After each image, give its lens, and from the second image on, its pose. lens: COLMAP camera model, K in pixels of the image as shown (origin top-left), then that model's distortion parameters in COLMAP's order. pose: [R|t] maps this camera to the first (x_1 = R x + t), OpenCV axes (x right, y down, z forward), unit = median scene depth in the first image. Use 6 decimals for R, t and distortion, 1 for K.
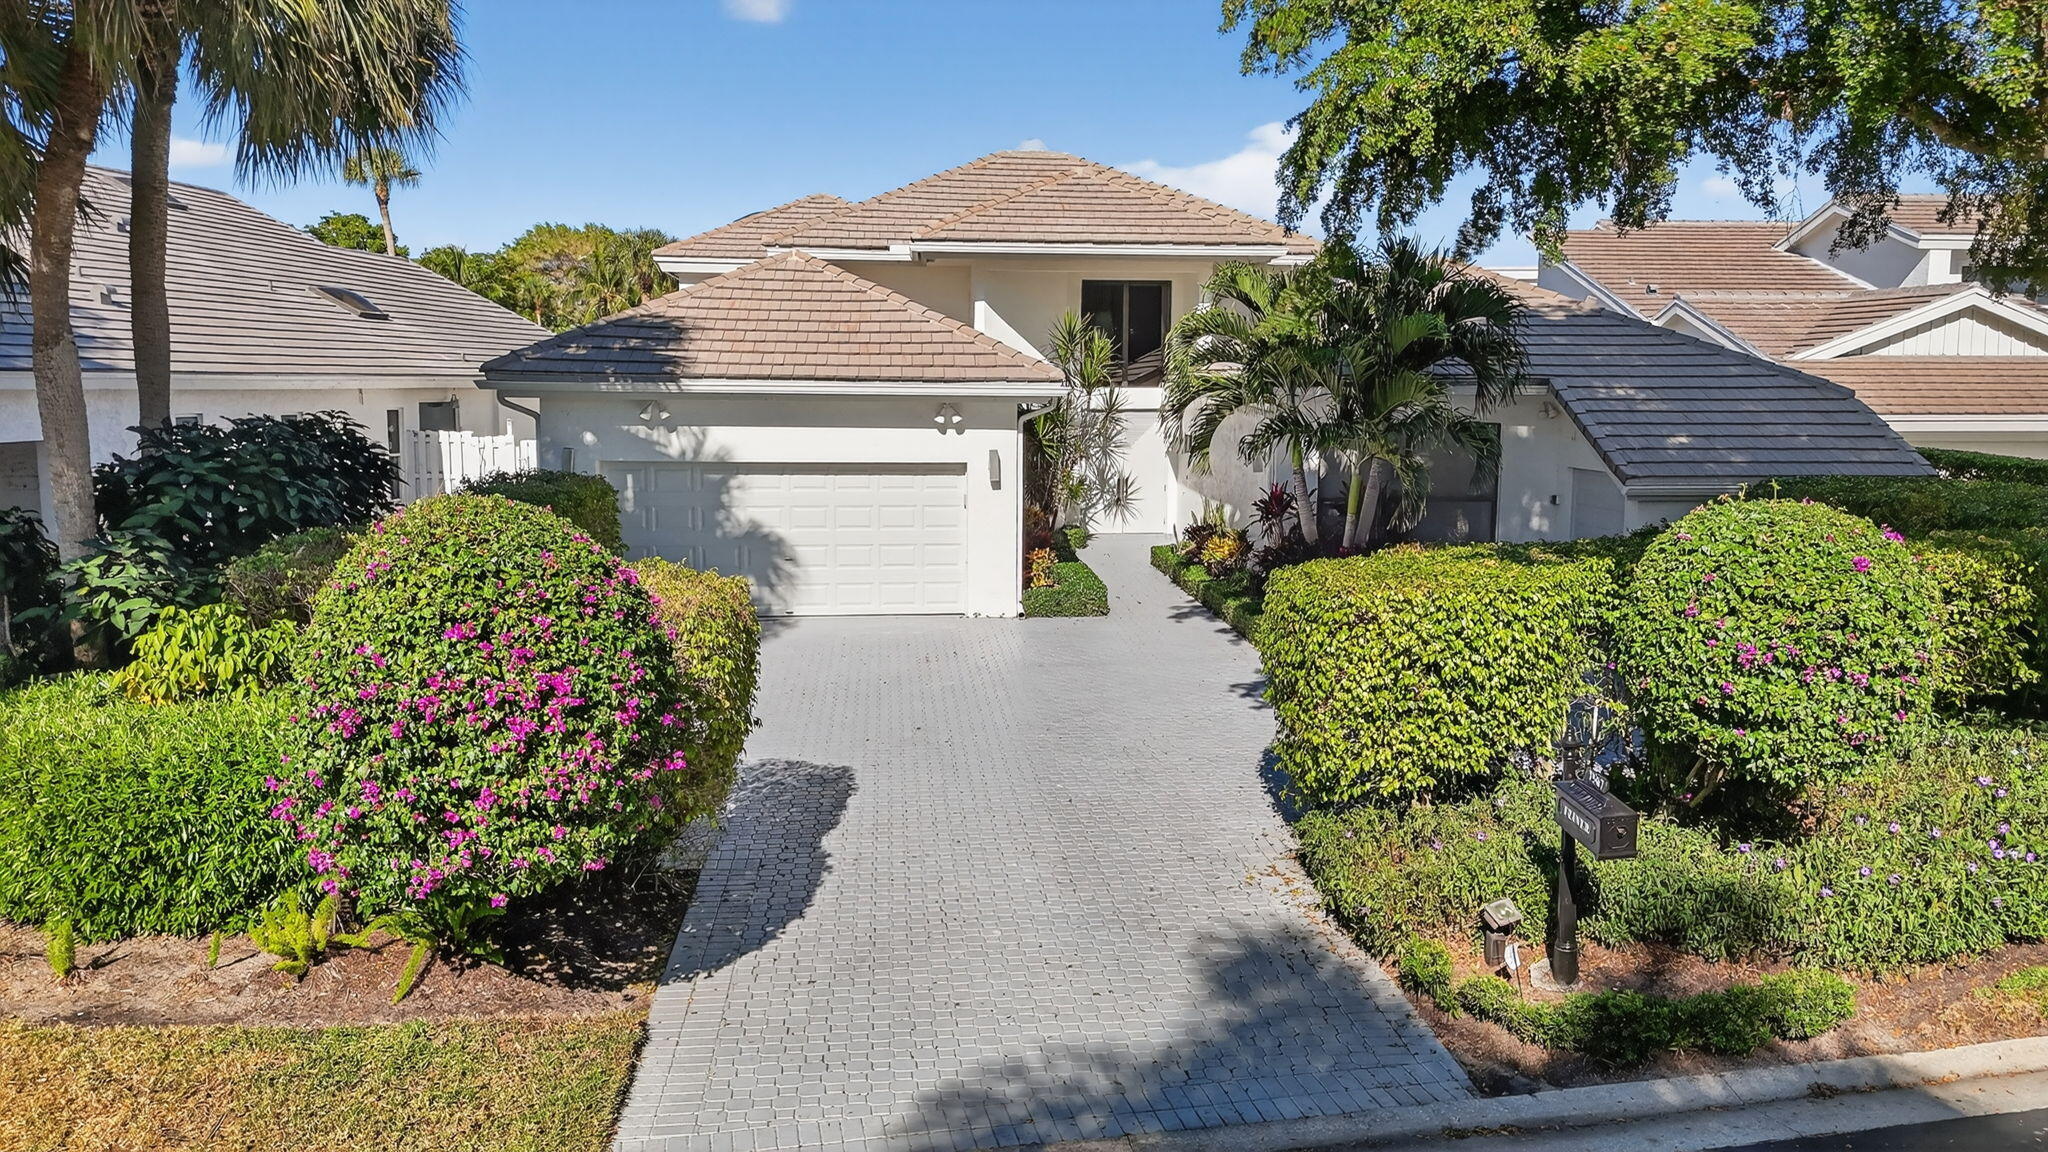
lens RADIAL K [[1534.5, 0, 1024.0], [0, 1534.5, 576.0], [0, 0, 1]] dist [-0.000667, -0.000309]
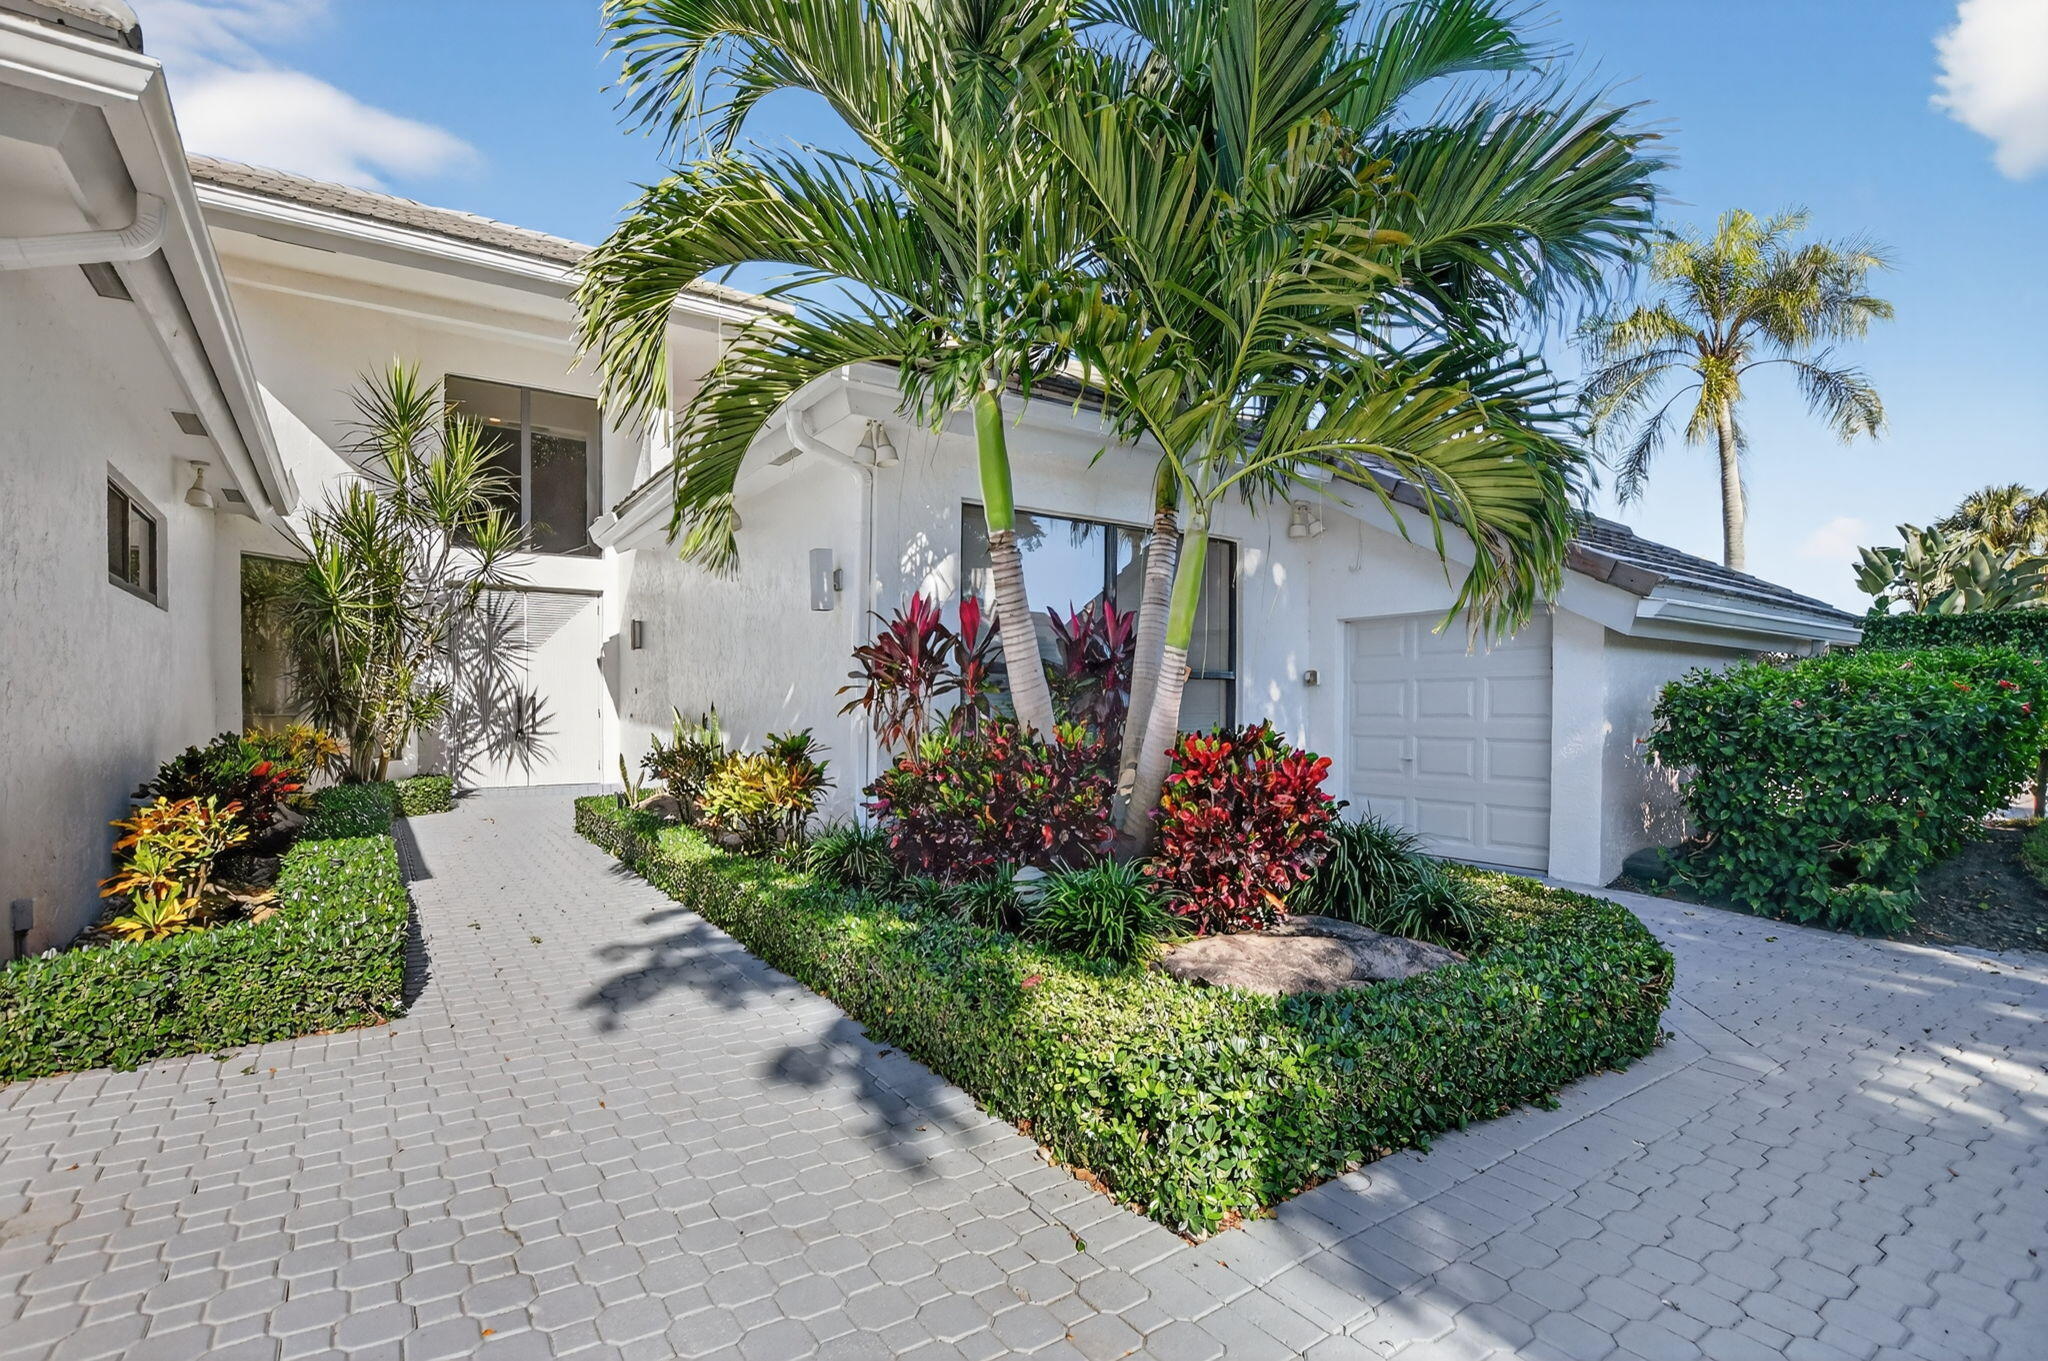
lens RADIAL K [[964.8, 0, 1028.9], [0, 964.8, 732.8], [0, 0, 1]] dist [-0.014458, 0.000539]
pose [[0.867403, -0.017531, 0.497298, 0.067176], [0.070074, 0.993724, -0.087193, -0.002511], [-0.492648, 0.110479, 0.863187, 0.787144]]
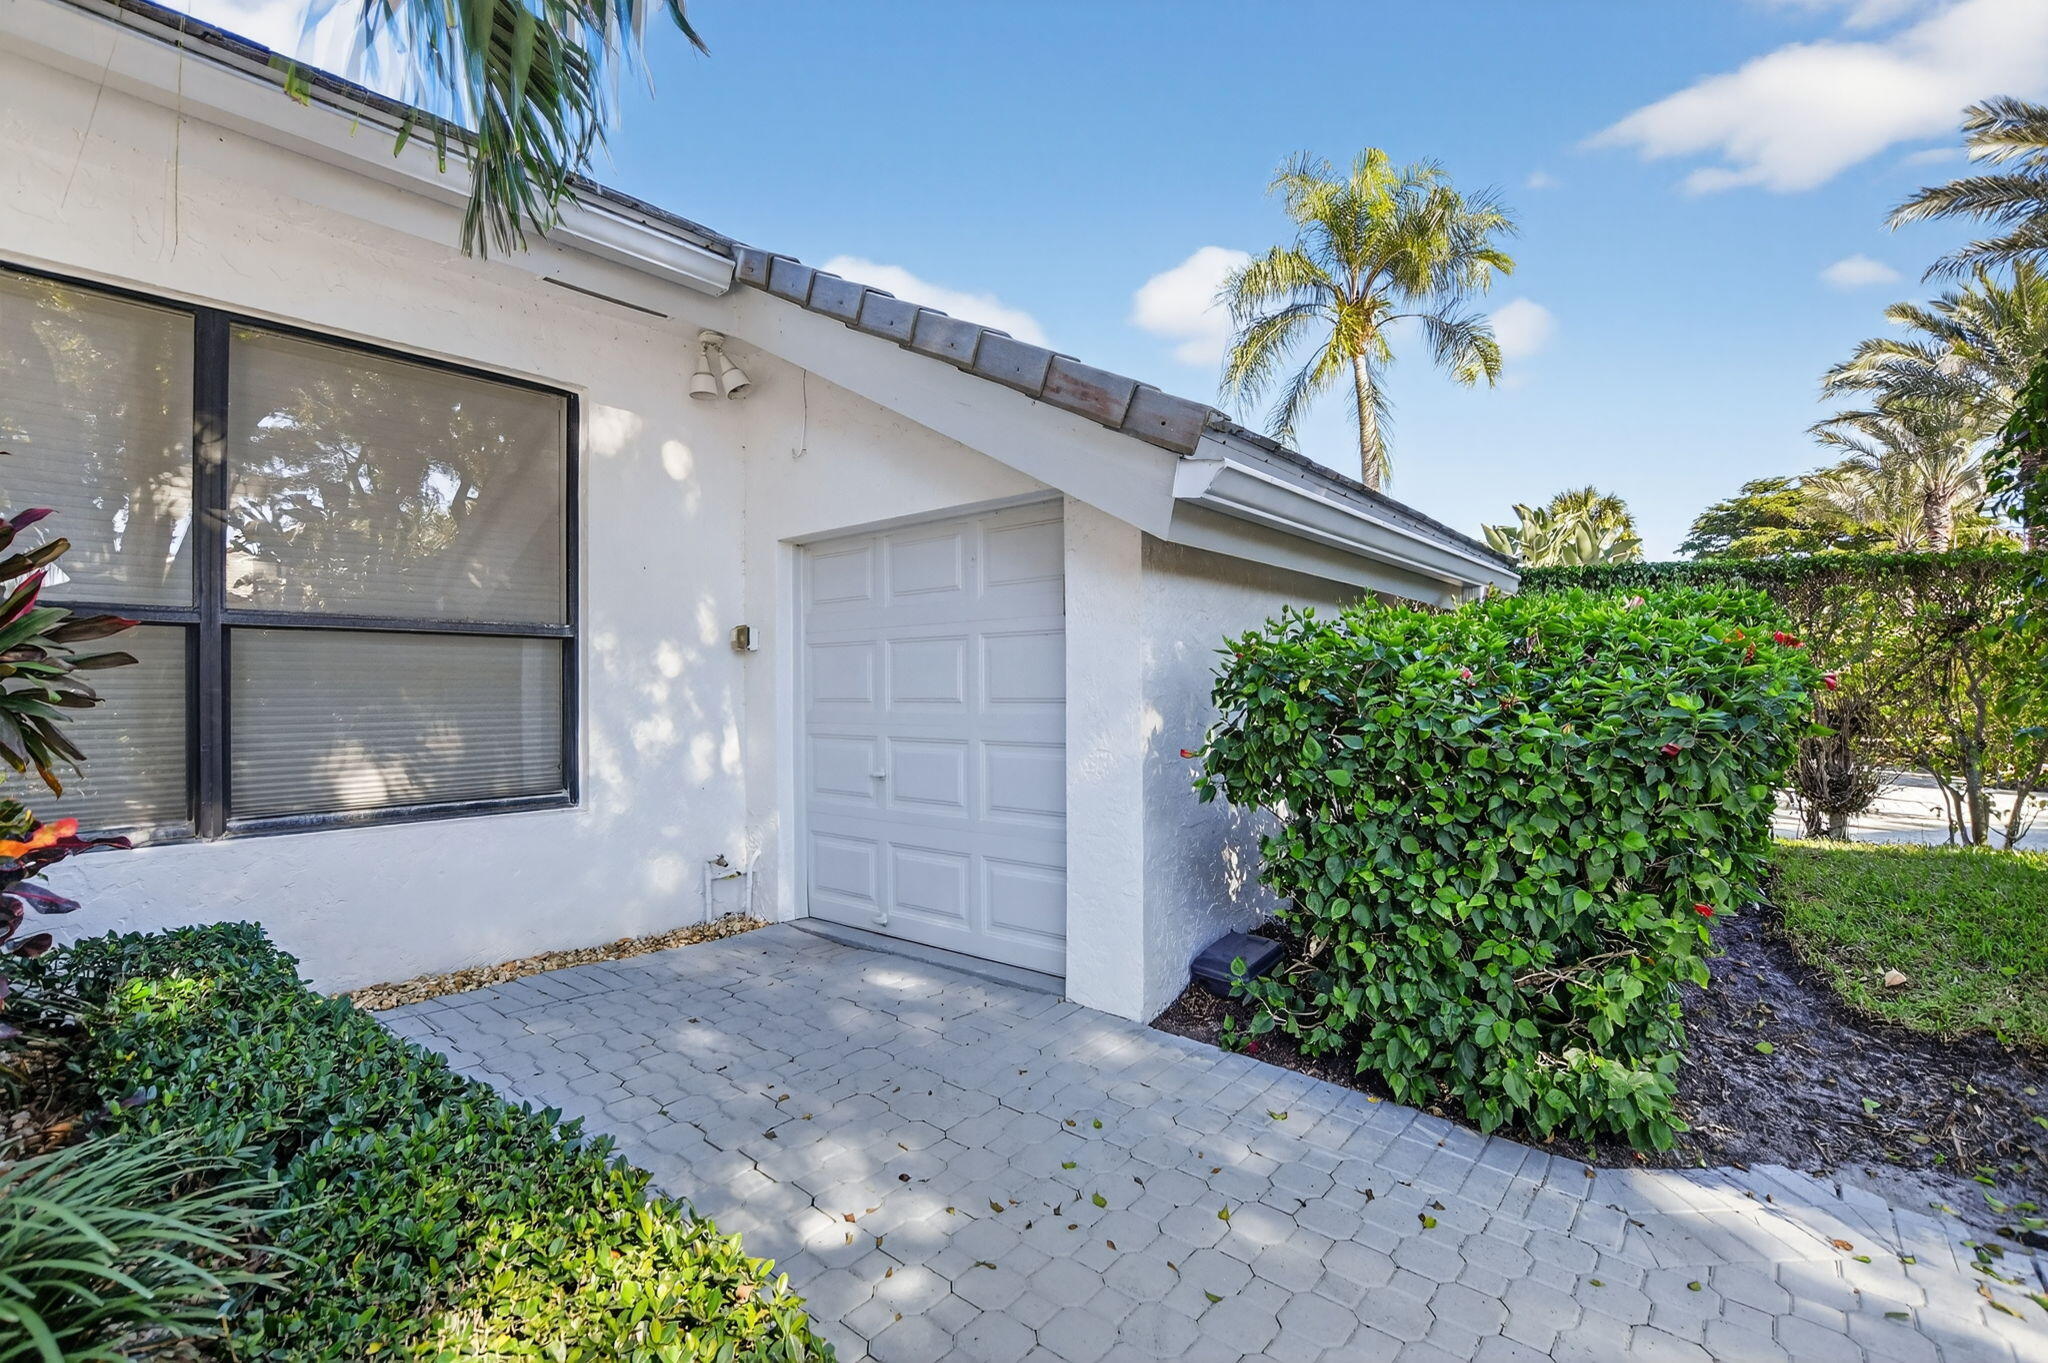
lens RADIAL K [[932.2, 0, 1019.5], [0, 932.2, 691.7], [0, 0, 1]] dist [-0.016723, -0.000159]
pose [[0.708391, -0.013571, 0.705690, 0.243177], [0.103888, 0.990931, -0.085229, -0.011511], [-0.698133, 0.133688, 0.703376, 0.860188]]
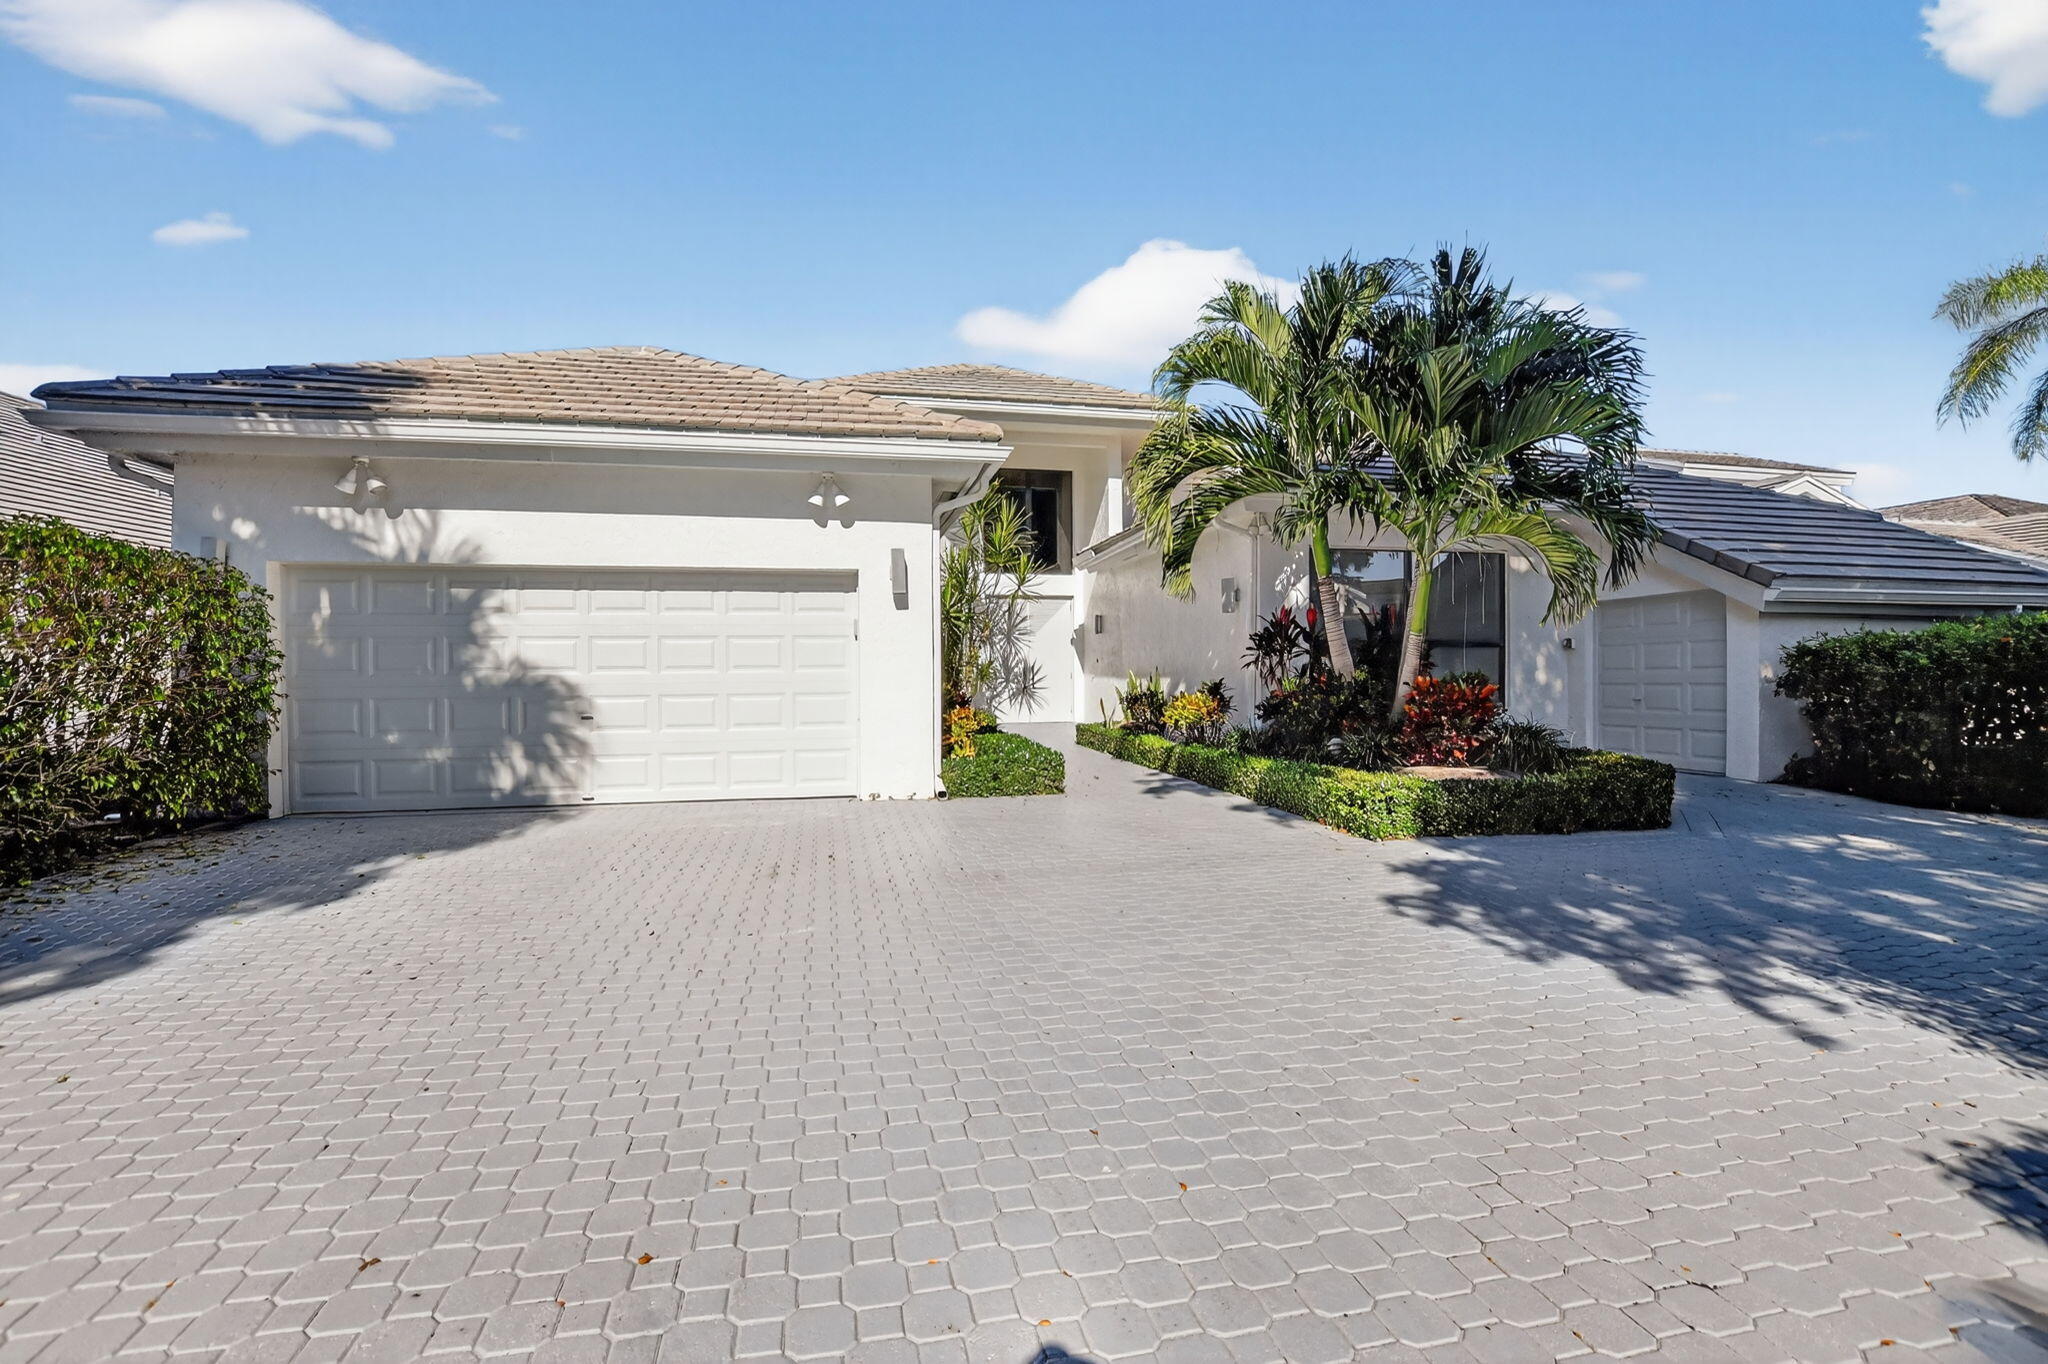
lens RADIAL K [[933.9, 0, 1032.3], [0, 933.9, 680.4], [0, 0, 1]] dist [-0.000471, -0.000423]
pose [[0.991082, -0.013559, 0.132562, -0.015897], [0.030770, 0.991212, -0.128656, 0.029576], [-0.129652, 0.131587, 0.982789, 0.583644]]
